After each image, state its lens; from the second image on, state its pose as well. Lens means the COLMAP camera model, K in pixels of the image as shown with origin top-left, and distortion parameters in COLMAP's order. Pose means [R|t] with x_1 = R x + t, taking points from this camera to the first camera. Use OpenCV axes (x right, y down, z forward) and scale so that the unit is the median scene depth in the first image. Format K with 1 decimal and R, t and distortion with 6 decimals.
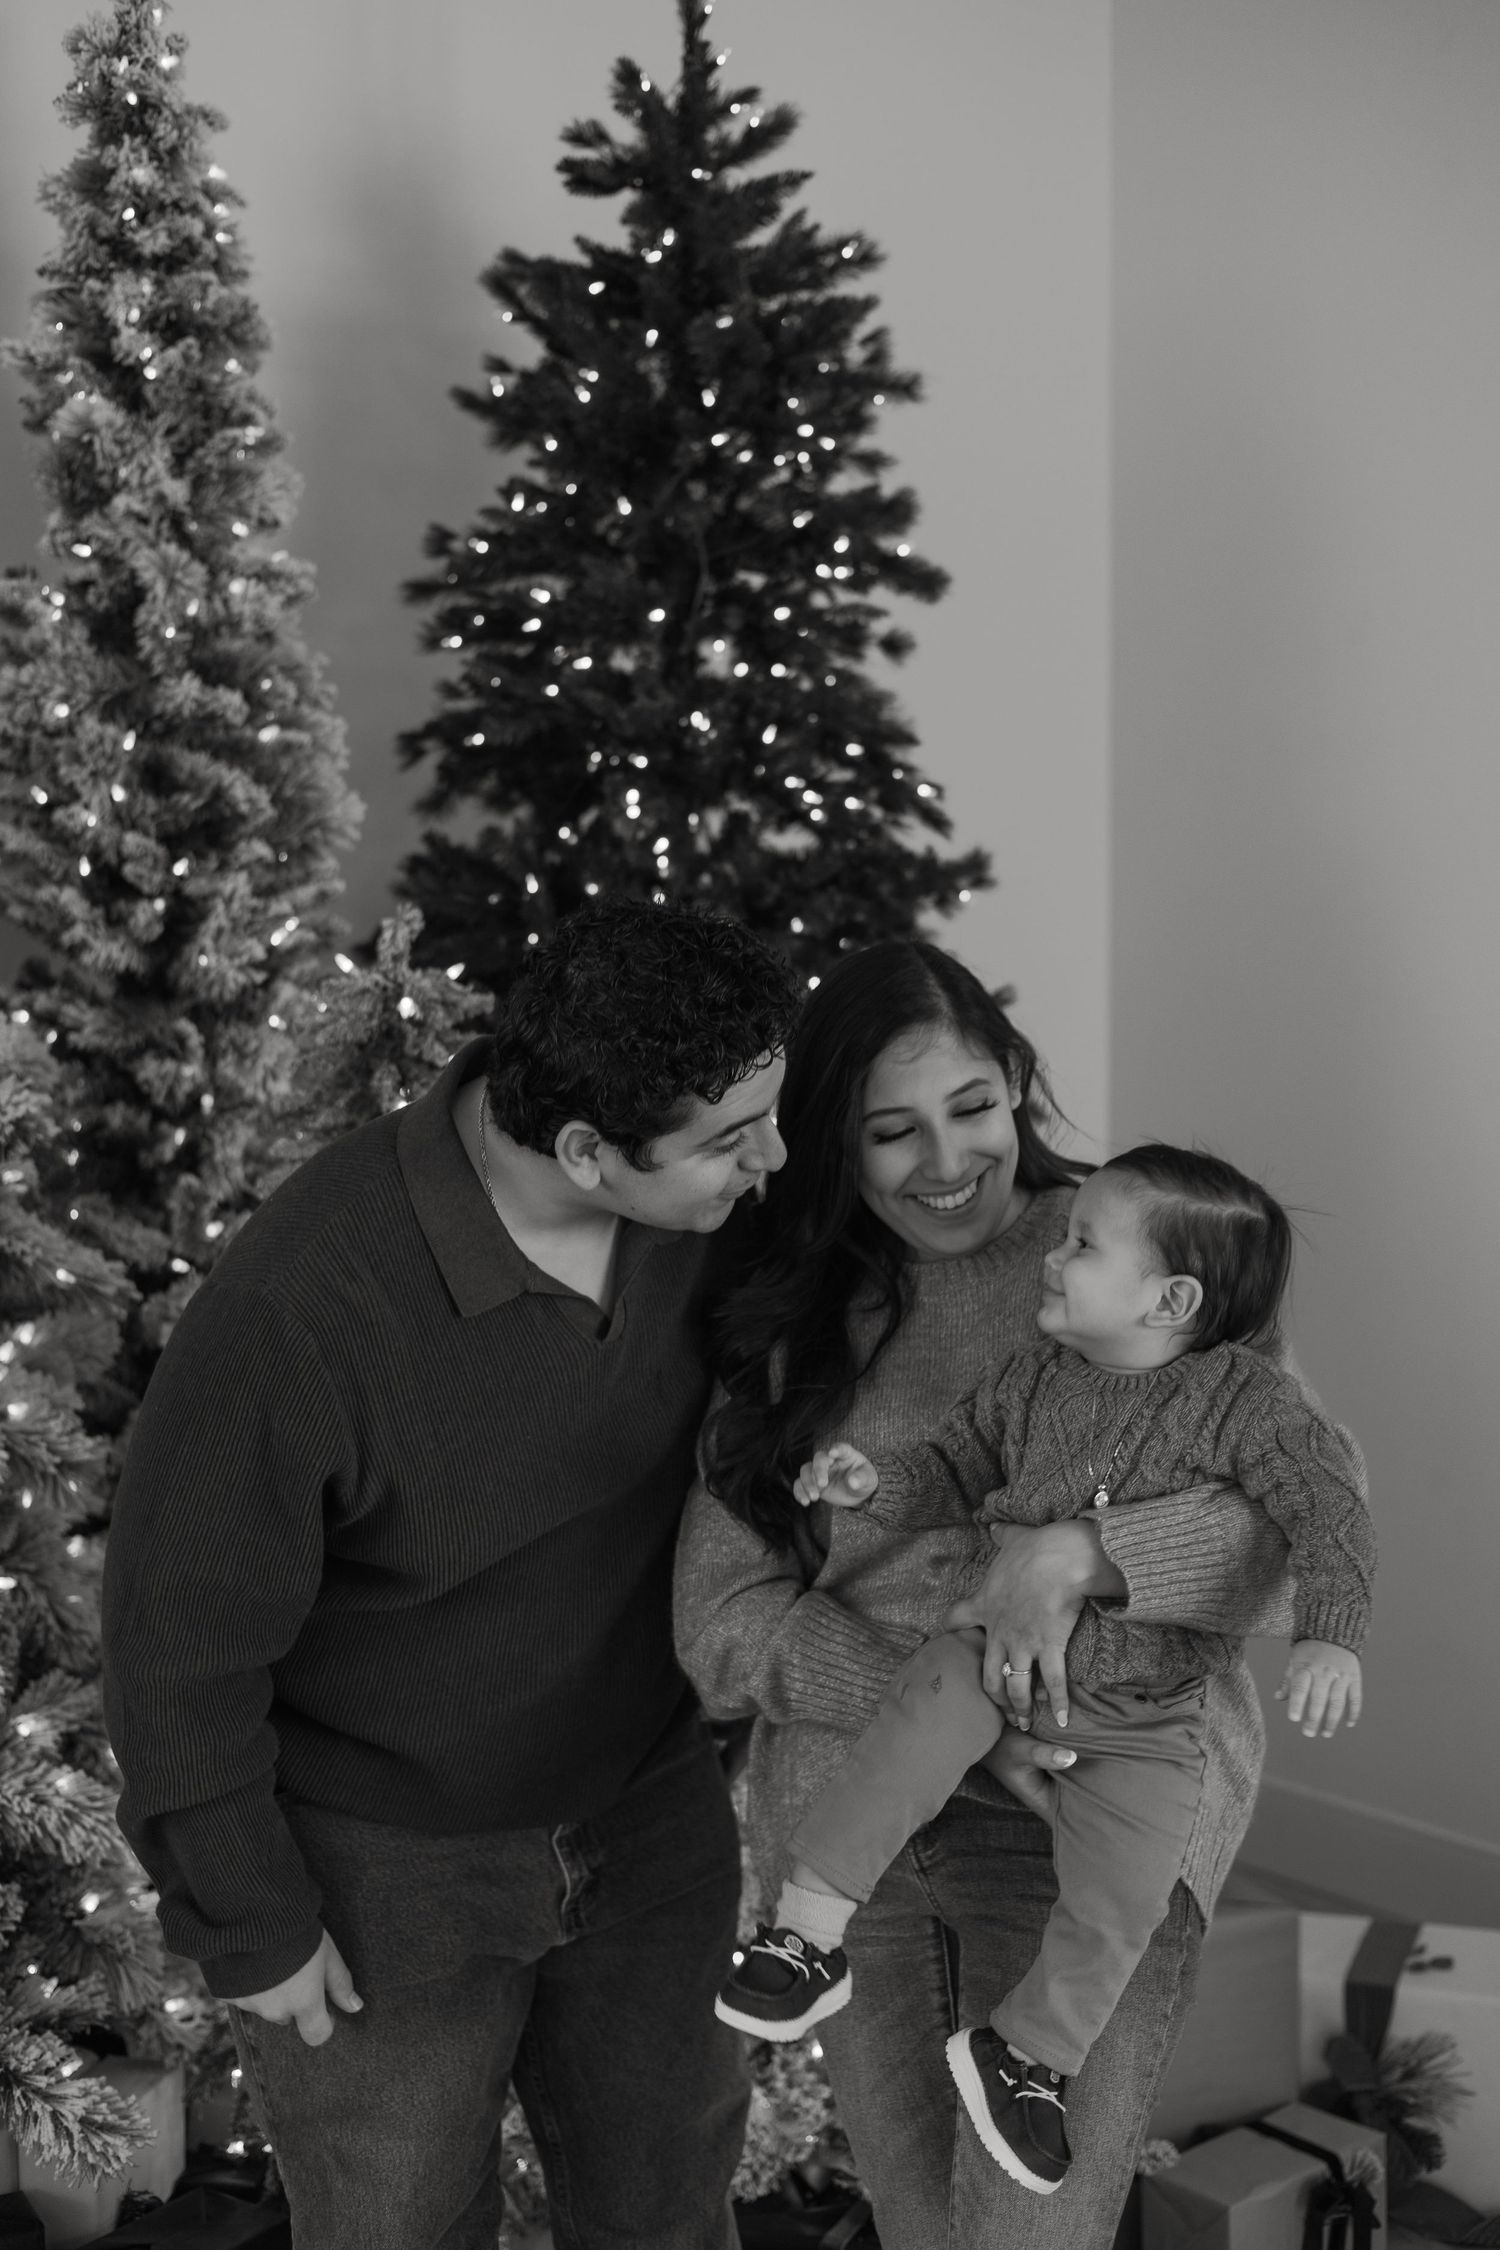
lens RADIAL K [[3239.7, 0, 750.0], [0, 3239.7, 1125.0], [0, 0, 1]] dist [0.022935, 0.066830]
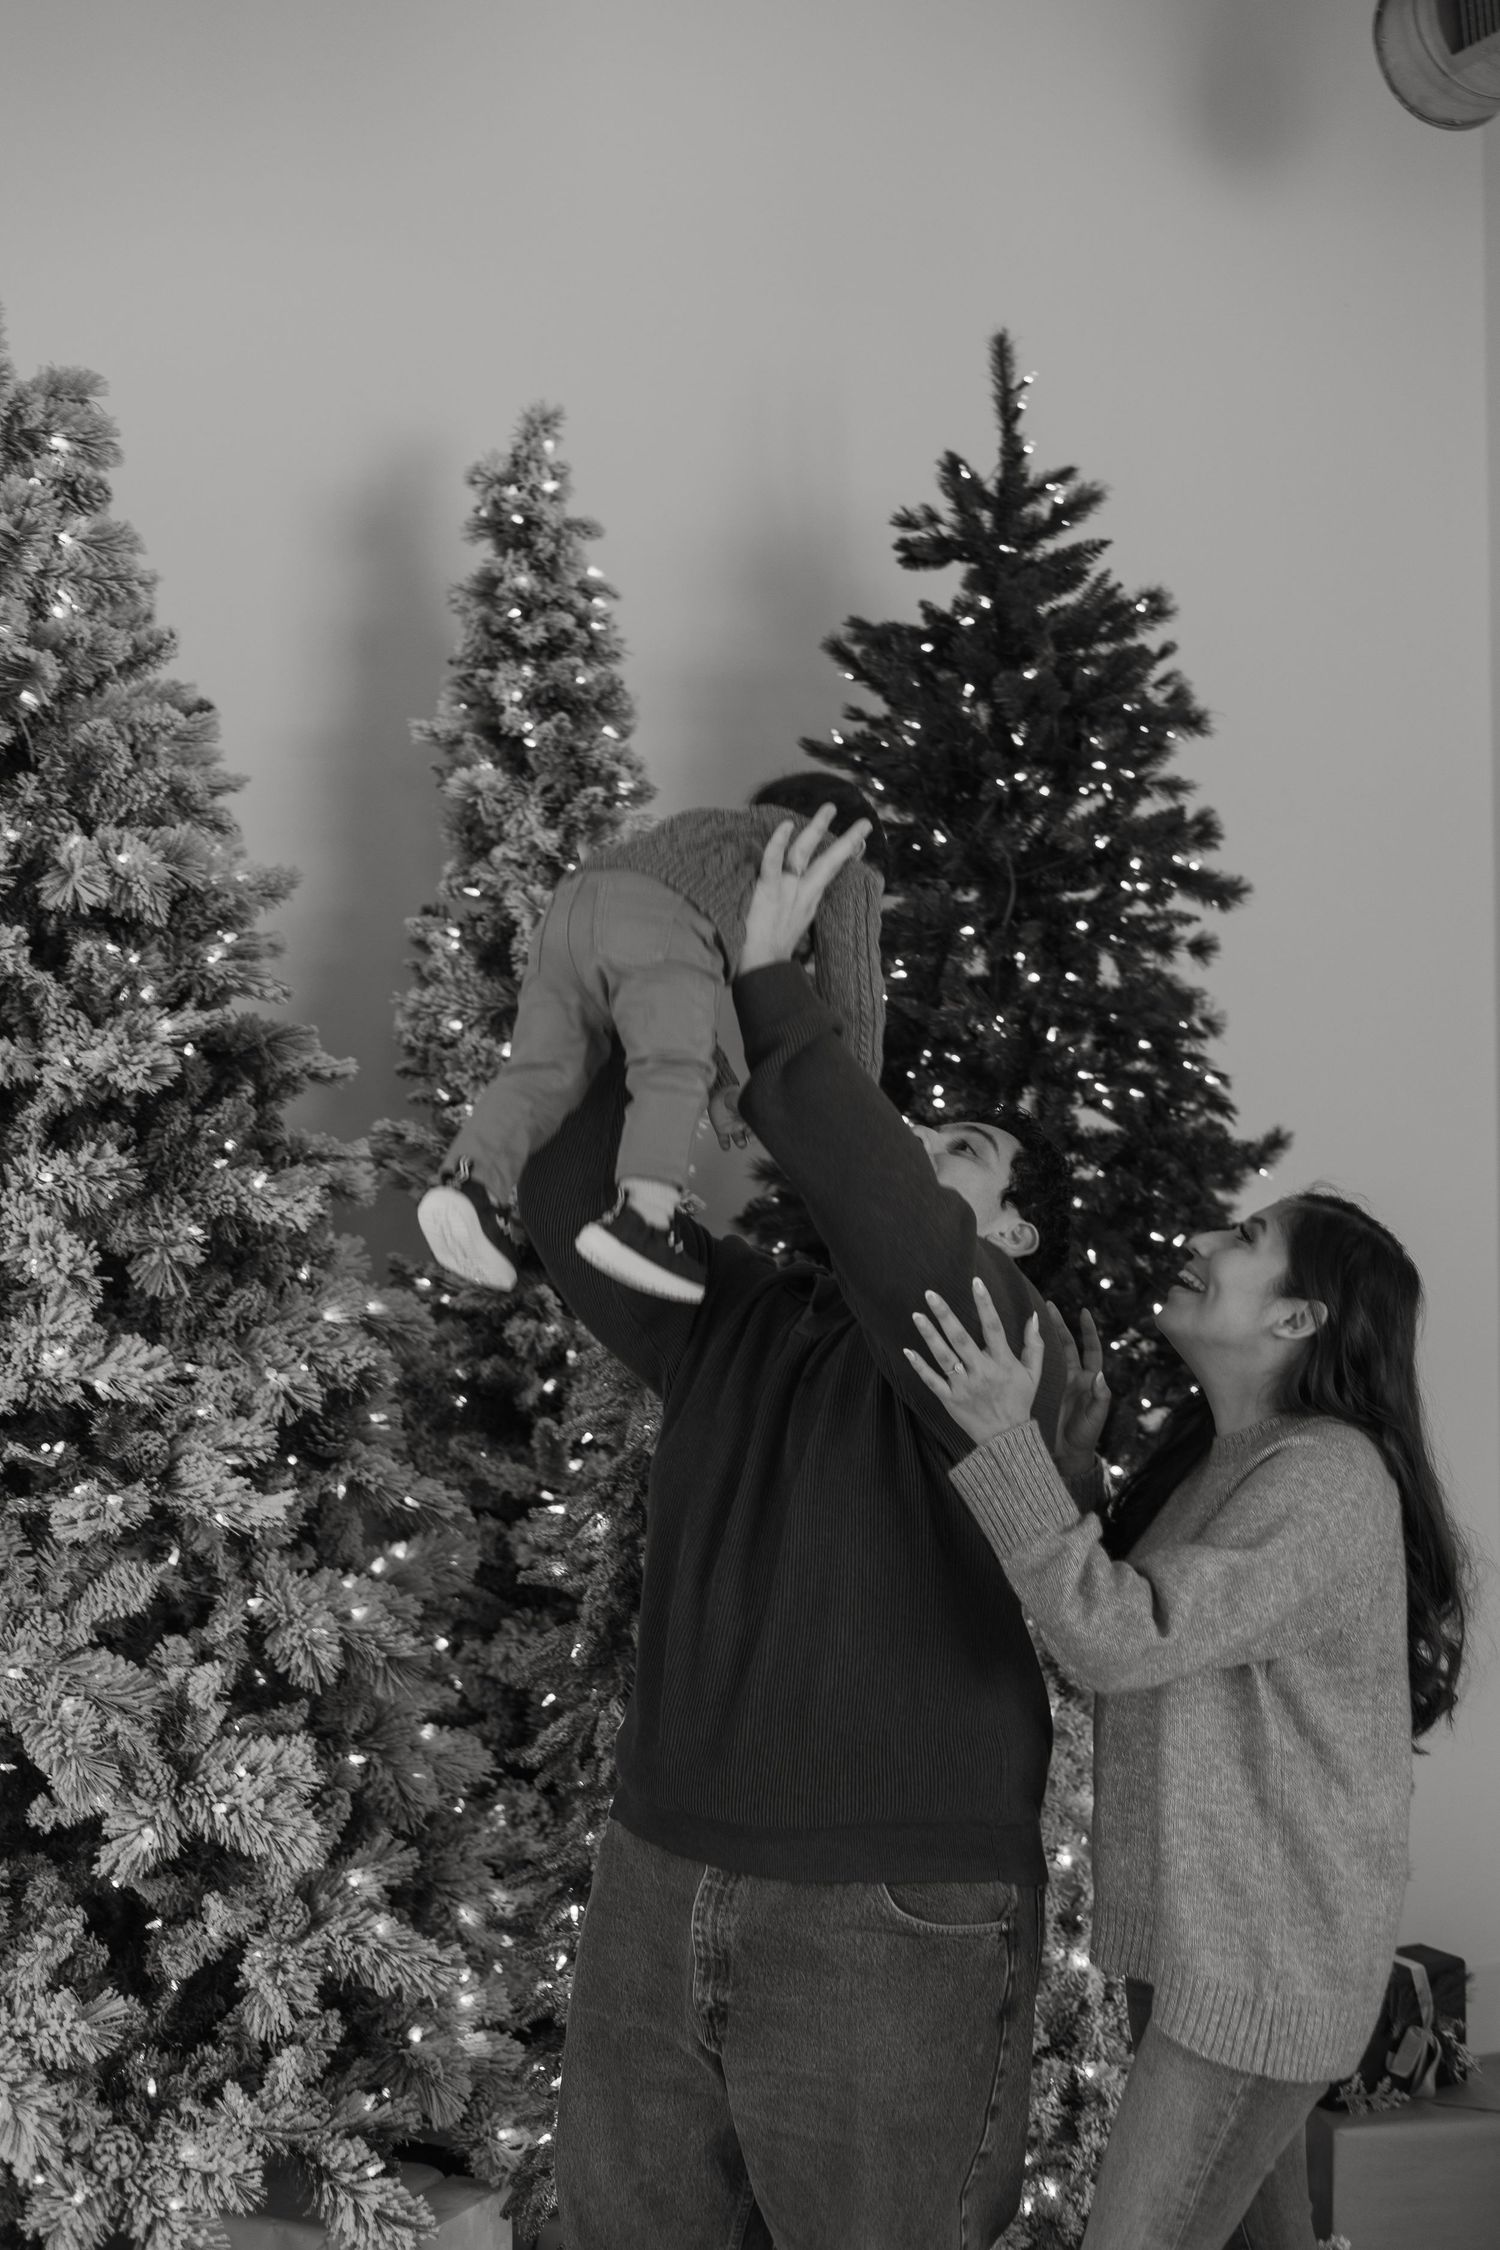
lens RADIAL K [[3239.7, 0, 750.0], [0, 3239.7, 1125.0], [0, 0, 1]] dist [0.022935, 0.066830]
pose [[0.971678, -0.009248, -0.236128, 0.173830], [-0.008181, 0.997319, -0.072724, -0.005420], [0.236167, 0.072596, 0.968997, -0.124995]]
